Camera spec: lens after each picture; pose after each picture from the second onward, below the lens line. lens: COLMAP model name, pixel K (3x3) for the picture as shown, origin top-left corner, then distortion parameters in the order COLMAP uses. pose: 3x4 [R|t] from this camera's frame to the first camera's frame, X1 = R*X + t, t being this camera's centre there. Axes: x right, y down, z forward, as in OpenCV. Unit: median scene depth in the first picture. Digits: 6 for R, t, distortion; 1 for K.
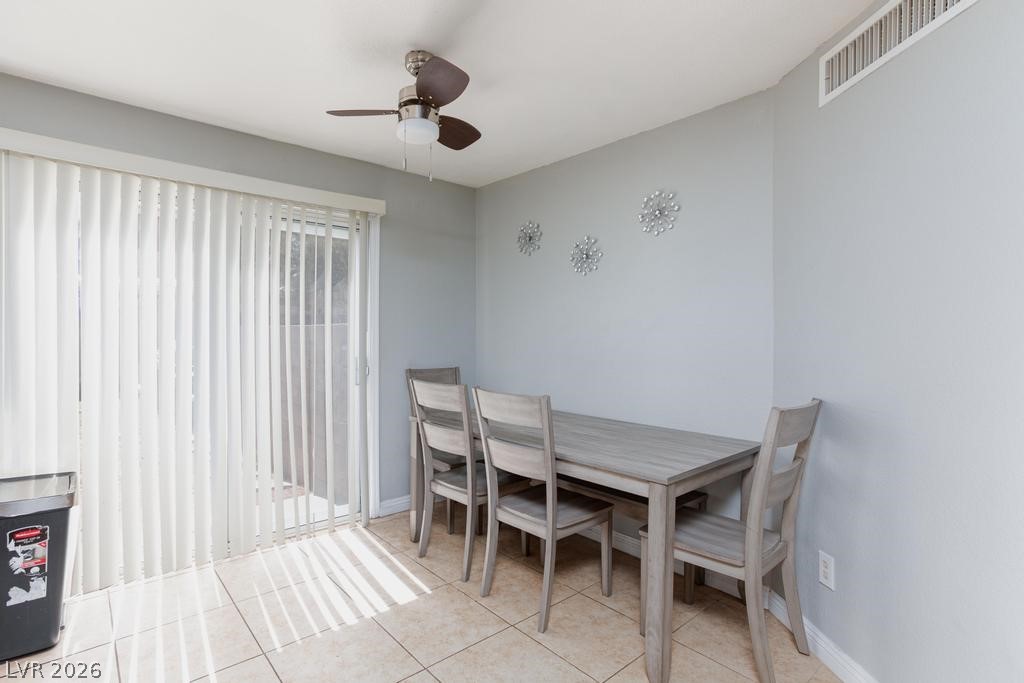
lens RADIAL K [[500.9, 0, 478.2], [0, 500.9, 339.2], [0, 0, 1]] dist [0.003890, 0.000823]
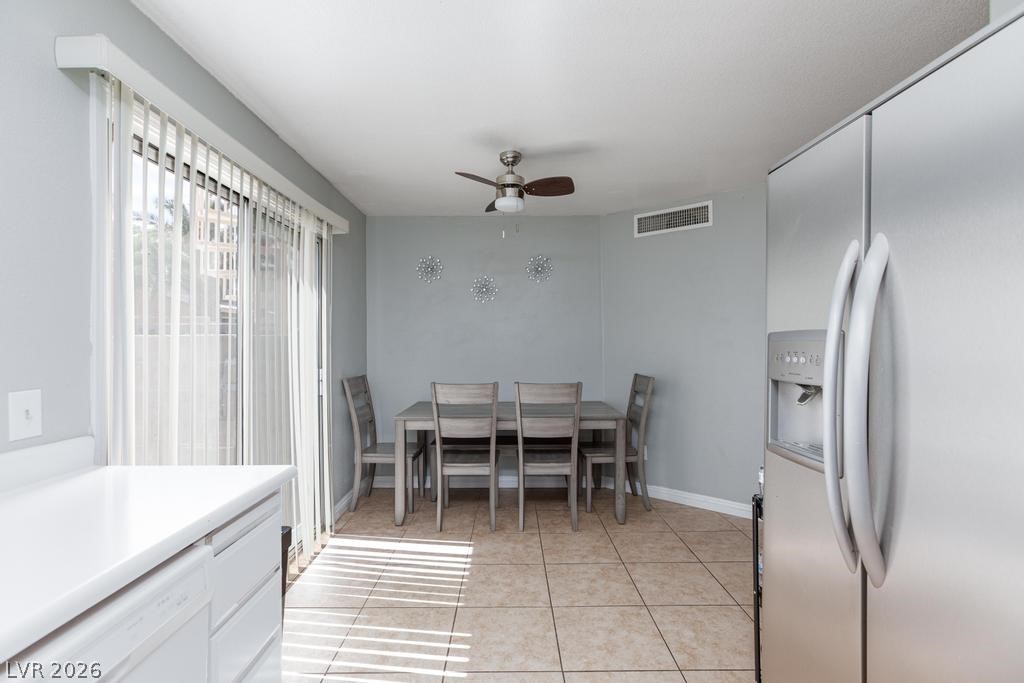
lens RADIAL K [[480.1, 0, 518.2], [0, 480.1, 333.5], [0, 0, 1]] dist [-0.019939, 0.000845]
pose [[0.607995, 0.008835, 0.793892, -1.075369], [0.003179, 0.999903, -0.013562, -0.027742], [-0.793934, 0.010770, 0.607908, 0.141761]]
